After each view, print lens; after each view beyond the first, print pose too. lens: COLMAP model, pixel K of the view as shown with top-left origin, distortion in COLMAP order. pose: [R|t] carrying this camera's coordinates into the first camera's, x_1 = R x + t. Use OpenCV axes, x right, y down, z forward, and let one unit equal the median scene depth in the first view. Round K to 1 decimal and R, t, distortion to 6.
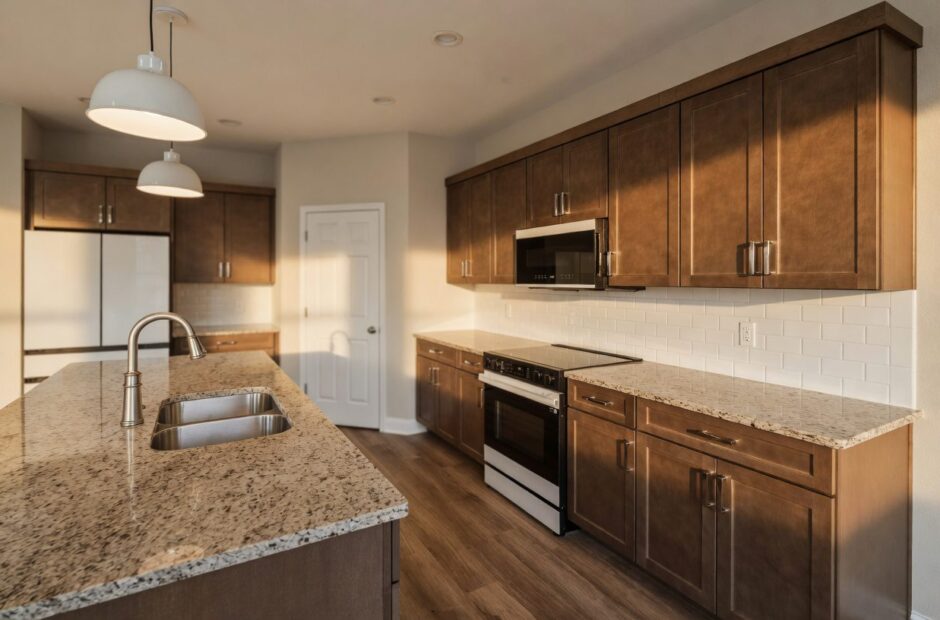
lens RADIAL K [[465.8, 0, 464.4], [0, 465.8, 281.8], [0, 0, 1]] dist [0.001186, 0.000292]
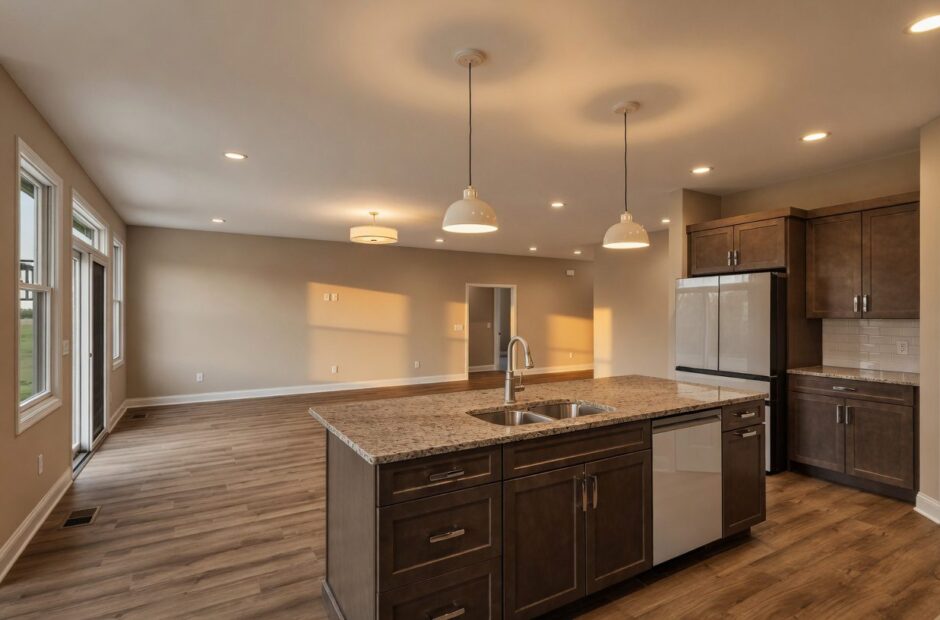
lens RADIAL K [[465.8, 0, 469.2], [0, 465.8, 312.4], [0, 0, 1]] dist [0.001186, 0.000292]
pose [[0.007549, -0.003497, -0.999965, 0.402735], [-0.000500, 0.999994, -0.003501, -0.005390], [0.999971, 0.000526, 0.007547, 0.354918]]
